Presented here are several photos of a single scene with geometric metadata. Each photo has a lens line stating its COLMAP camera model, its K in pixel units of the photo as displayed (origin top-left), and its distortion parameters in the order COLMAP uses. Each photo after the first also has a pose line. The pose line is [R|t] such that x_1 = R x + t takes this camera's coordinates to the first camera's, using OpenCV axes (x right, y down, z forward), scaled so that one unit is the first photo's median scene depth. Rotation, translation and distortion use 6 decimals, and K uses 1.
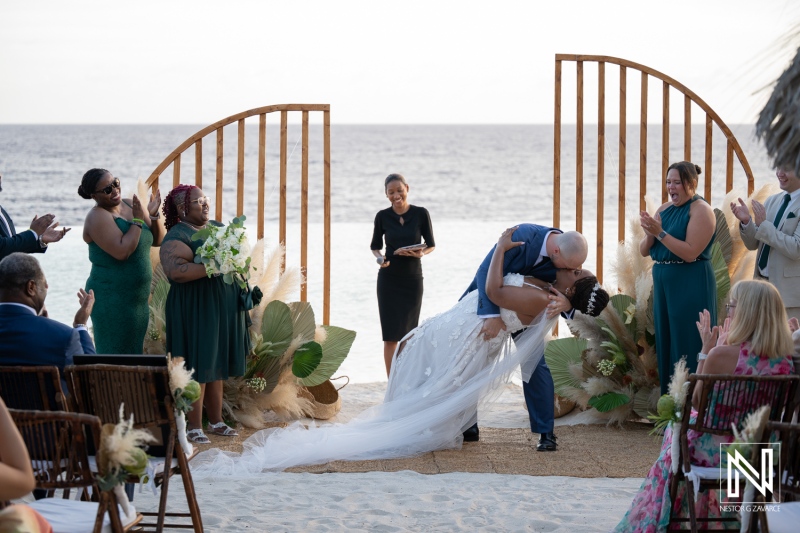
lens RADIAL K [[1772.4, 0, 400.0], [0, 1772.4, 266.5], [0, 0, 1]] dist [0.017946, 0.369331]
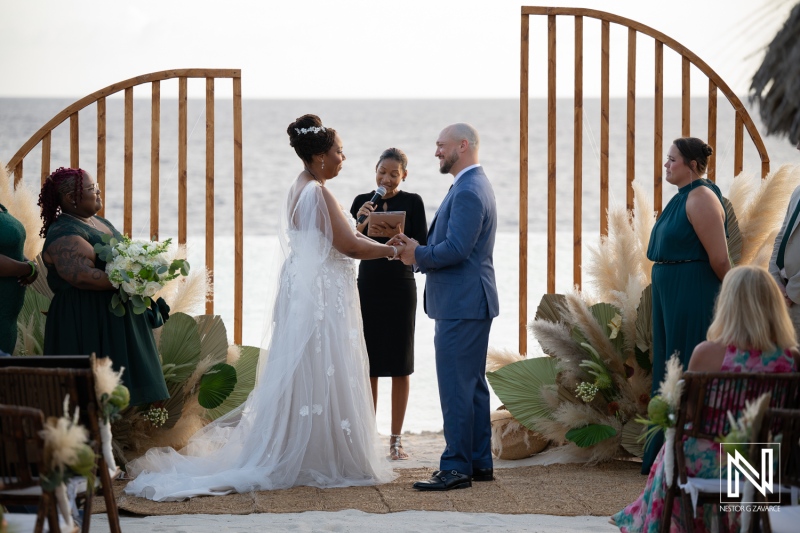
lens RADIAL K [[2697.1, 0, 400.0], [0, 2697.1, 266.5], [0, 0, 1]] dist [0.743873, -1.333938]
pose [[0.998707, -0.005388, 0.050550, -0.031743], [0.006320, 0.999812, -0.018305, 0.021312], [-0.050442, 0.018600, 0.998554, -0.237214]]
